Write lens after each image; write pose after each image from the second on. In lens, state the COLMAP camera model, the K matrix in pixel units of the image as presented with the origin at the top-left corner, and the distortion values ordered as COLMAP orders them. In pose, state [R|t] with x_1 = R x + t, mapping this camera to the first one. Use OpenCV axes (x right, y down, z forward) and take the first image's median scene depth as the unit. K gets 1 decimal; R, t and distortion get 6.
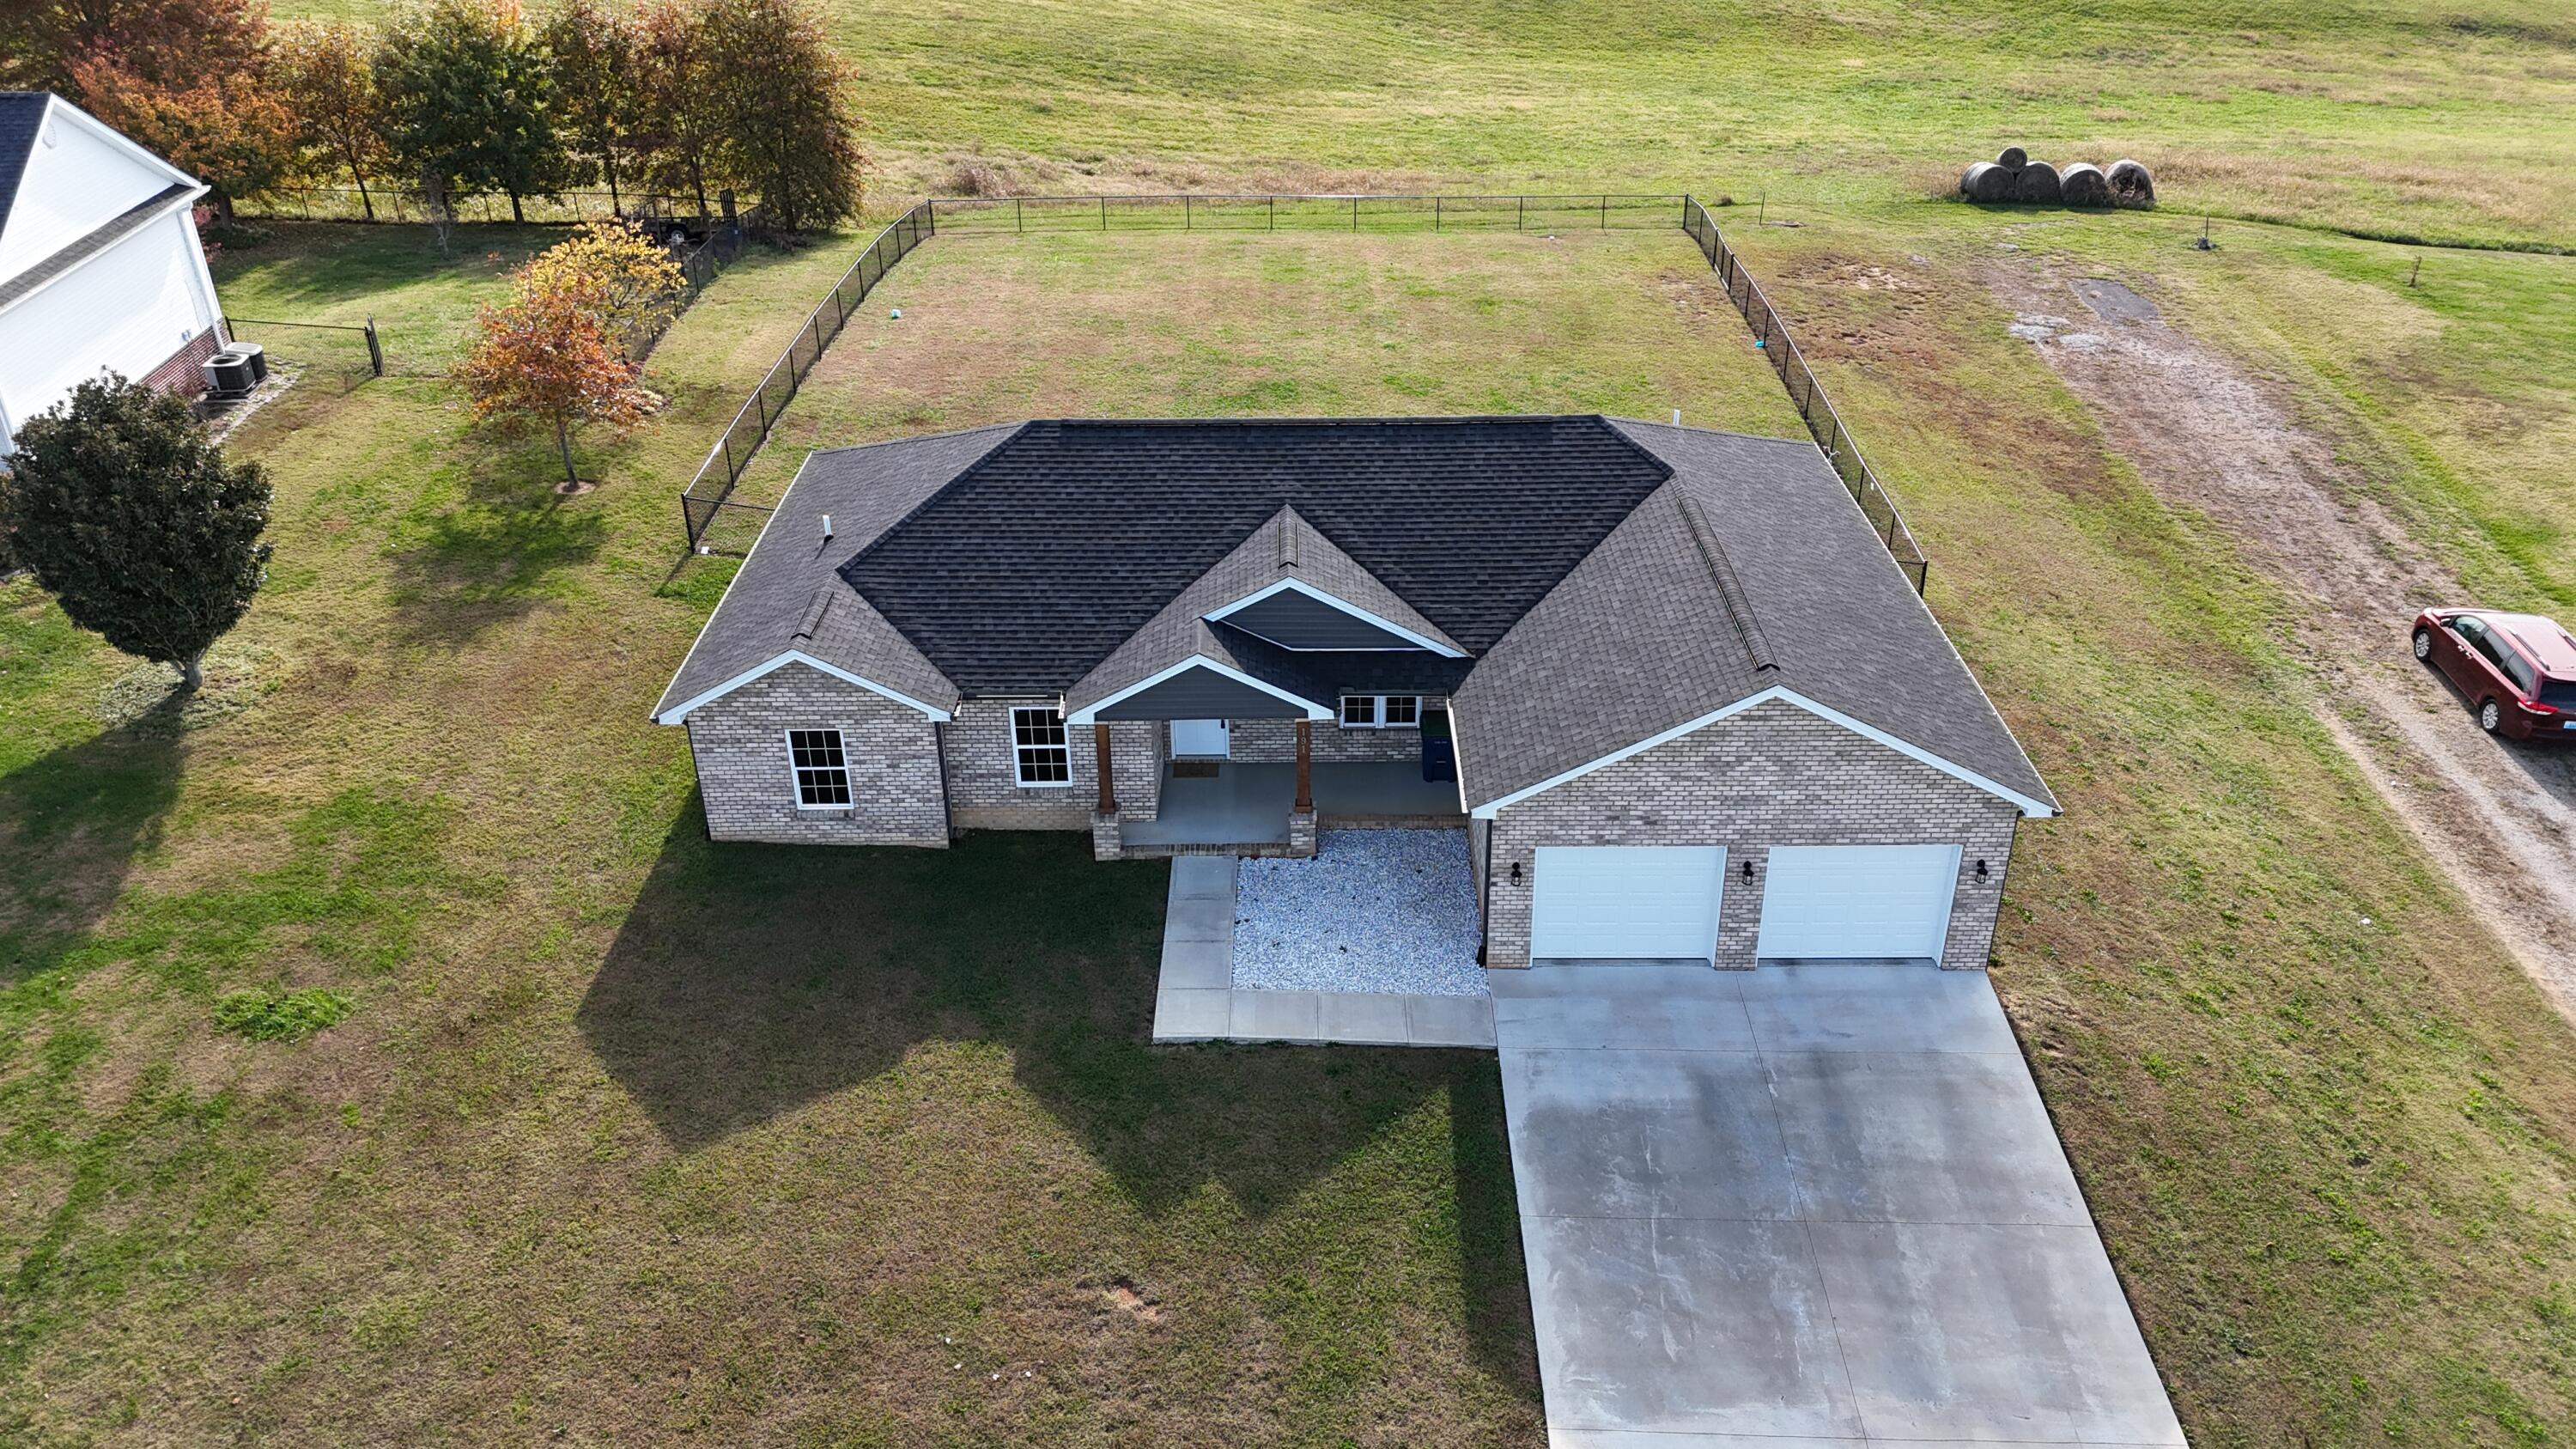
lens RADIAL K [[1891.7, 0, 1293.7], [0, 1891.7, 713.6], [0, 0, 1]] dist [0.086461, -0.092850]
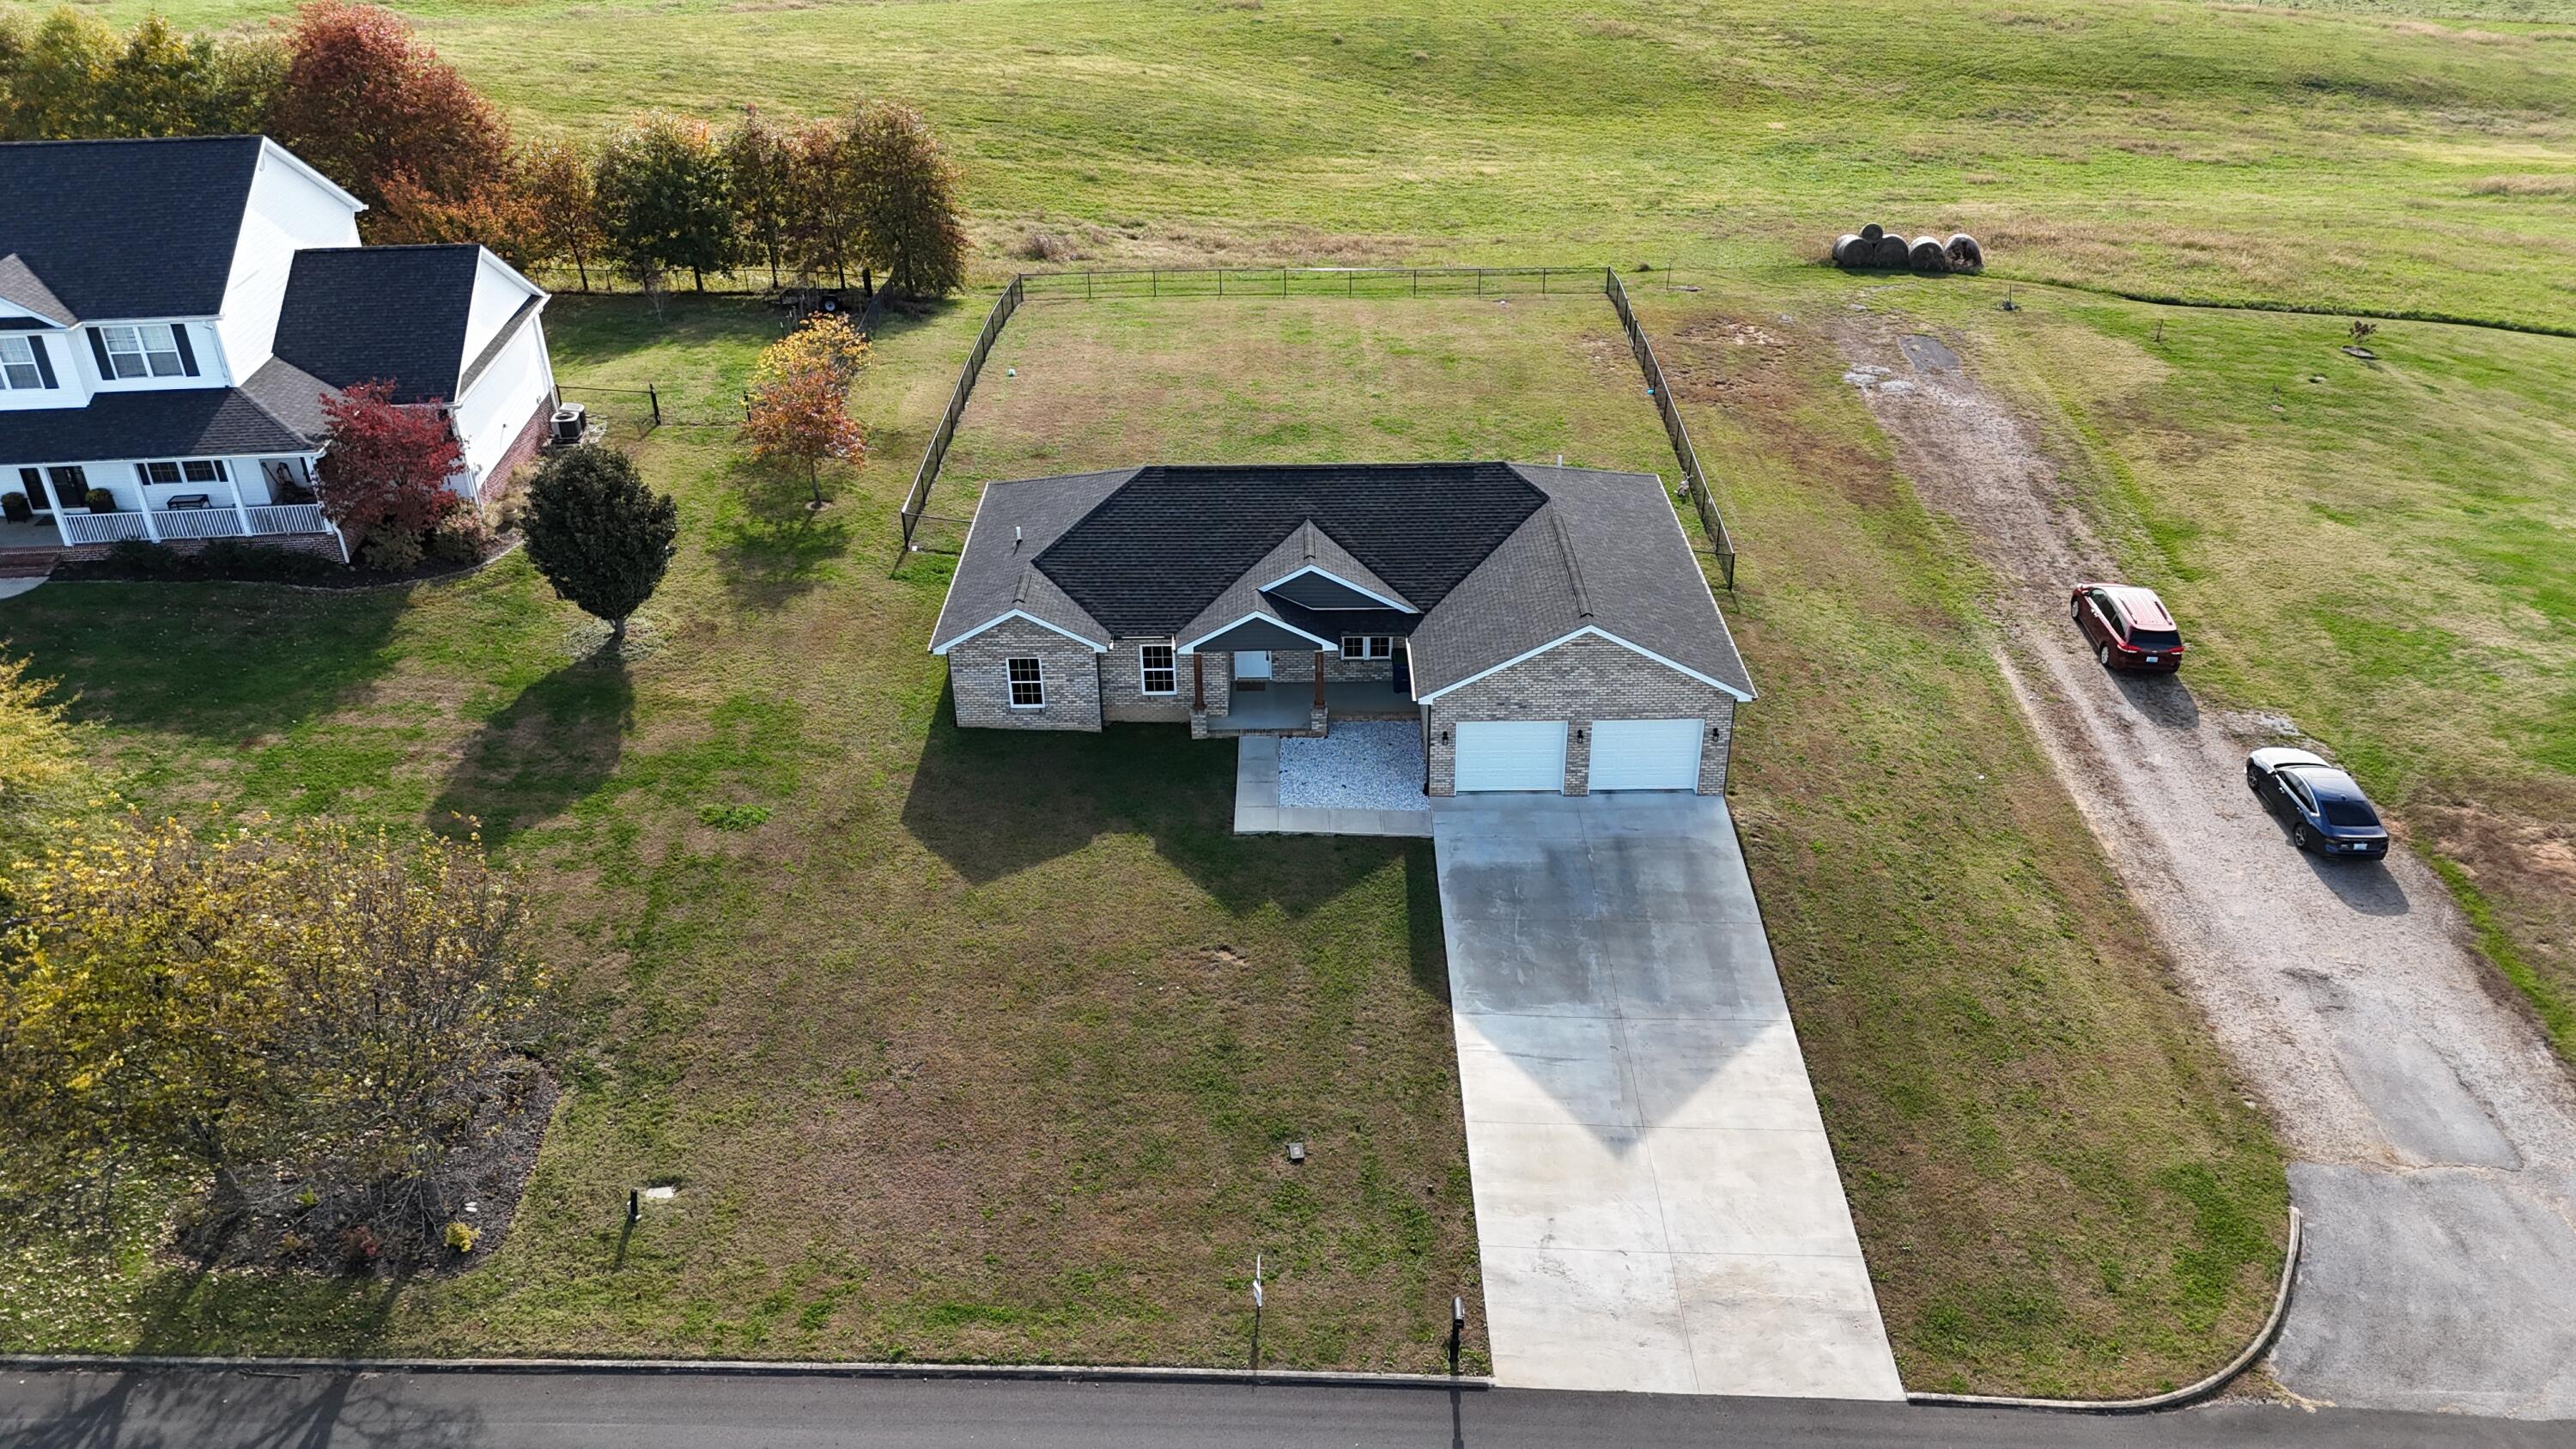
lens RADIAL K [[1891.7, 0, 1293.7], [0, 1891.7, 713.6], [0, 0, 1]] dist [0.086461, -0.092850]
pose [[0.999994, -0.003203, 0.001376, -0.017711], [0.003197, 0.999984, 0.004565, 0.045155], [-0.001391, -0.004561, 0.999989, -0.581920]]
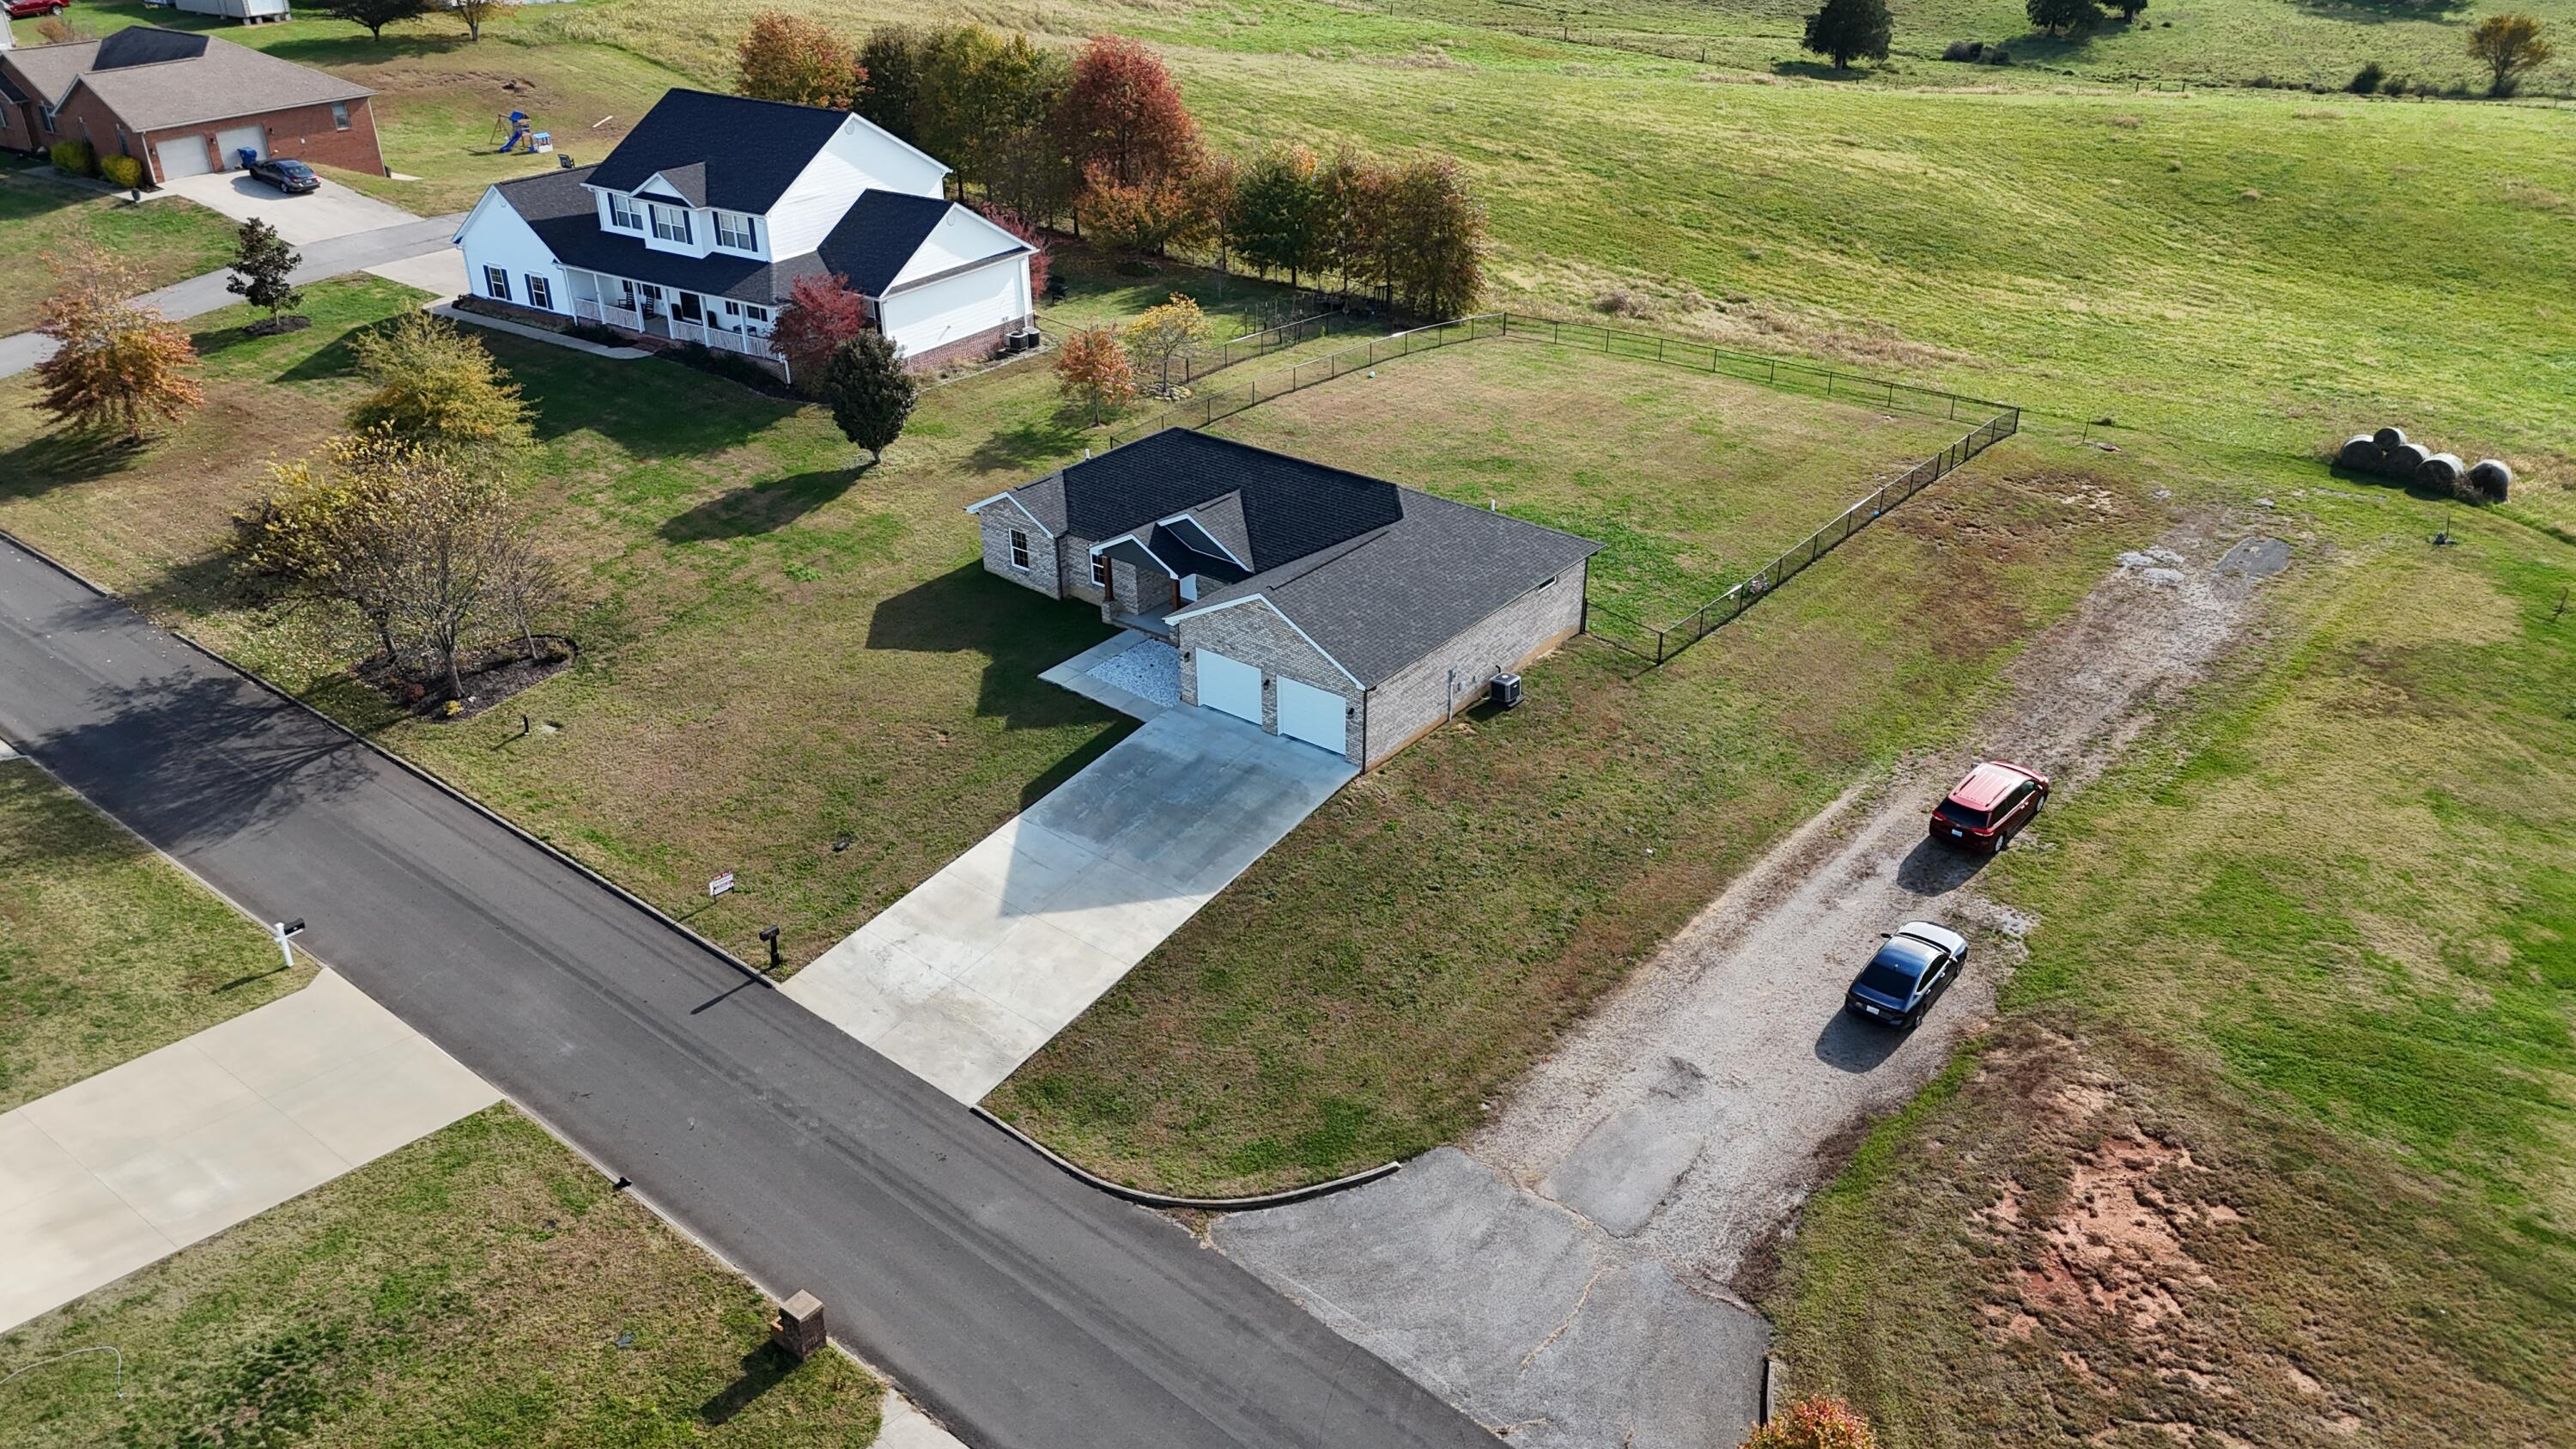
lens RADIAL K [[1891.7, 0, 1293.7], [0, 1891.7, 713.6], [0, 0, 1]] dist [0.086461, -0.092850]
pose [[0.789468, 0.287145, -0.542483, 1.195047], [-0.300578, 0.951457, 0.066195, -0.030402], [0.535157, 0.110799, 0.837455, -0.653783]]
